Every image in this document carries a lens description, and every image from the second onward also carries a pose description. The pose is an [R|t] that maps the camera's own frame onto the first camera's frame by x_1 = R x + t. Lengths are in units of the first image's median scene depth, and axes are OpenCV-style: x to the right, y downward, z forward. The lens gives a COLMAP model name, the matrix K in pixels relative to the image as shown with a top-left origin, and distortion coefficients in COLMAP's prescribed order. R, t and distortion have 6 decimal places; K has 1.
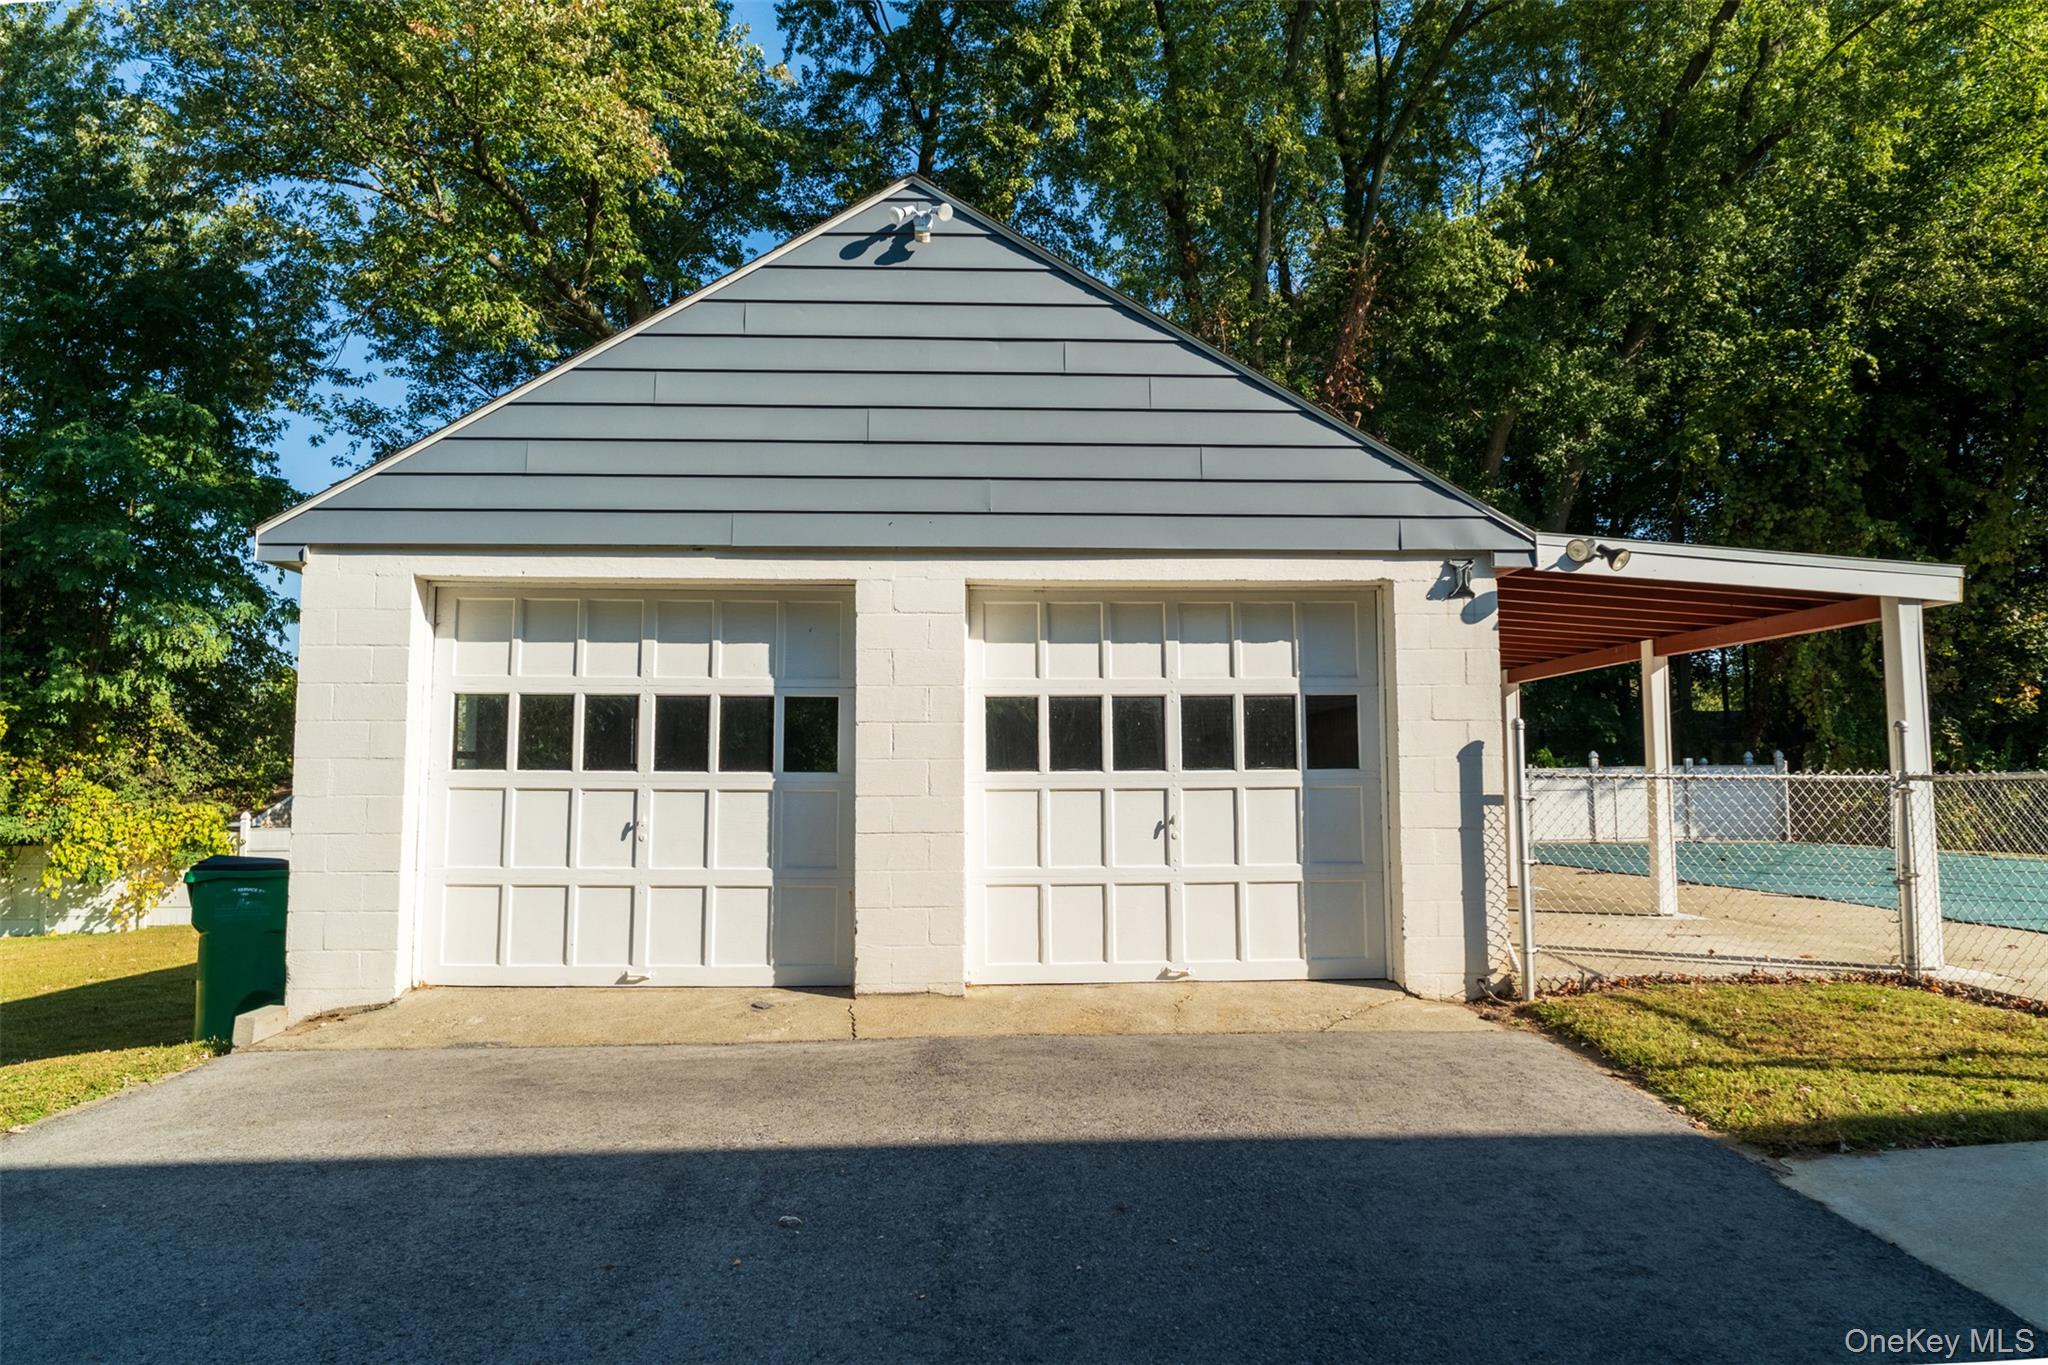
lens RADIAL K [[1194.0, 0, 1023.2], [0, 1194.0, 679.7], [0, 0, 1]] dist [-0.007332, 0.007989]
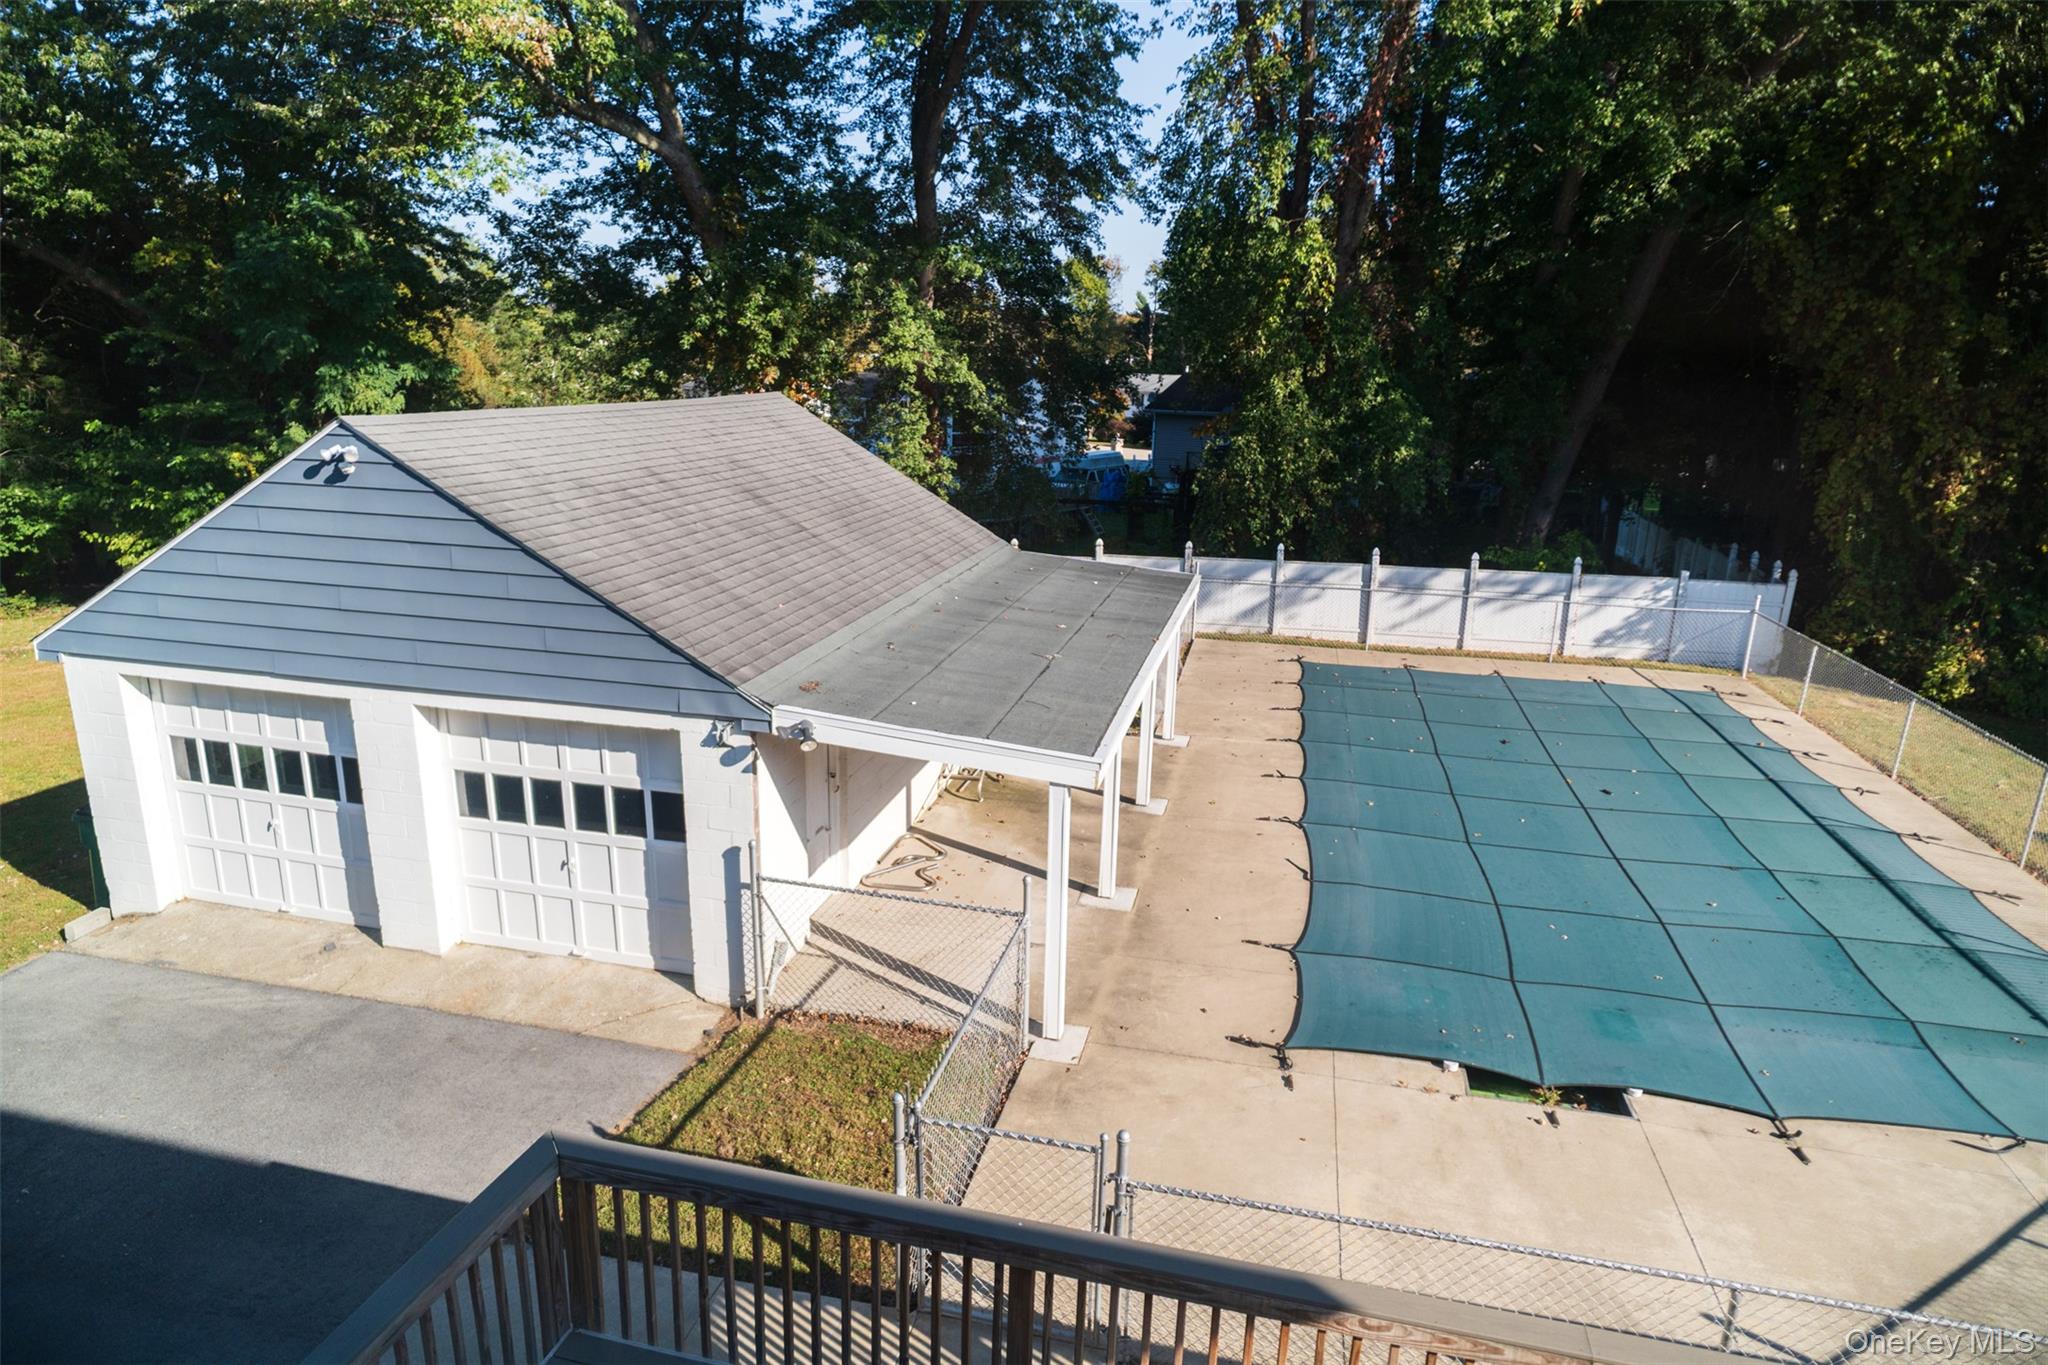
lens RADIAL K [[1194.0, 0, 1025.3], [0, 1194.0, 683.5], [0, 0, 1]] dist [-0.007332, 0.007989]
pose [[0.963118, 0.093307, -0.252384, 1.035040], [-0.001672, 0.940010, 0.341143, -0.603086], [0.269075, -0.328139, 0.905496, -0.121364]]
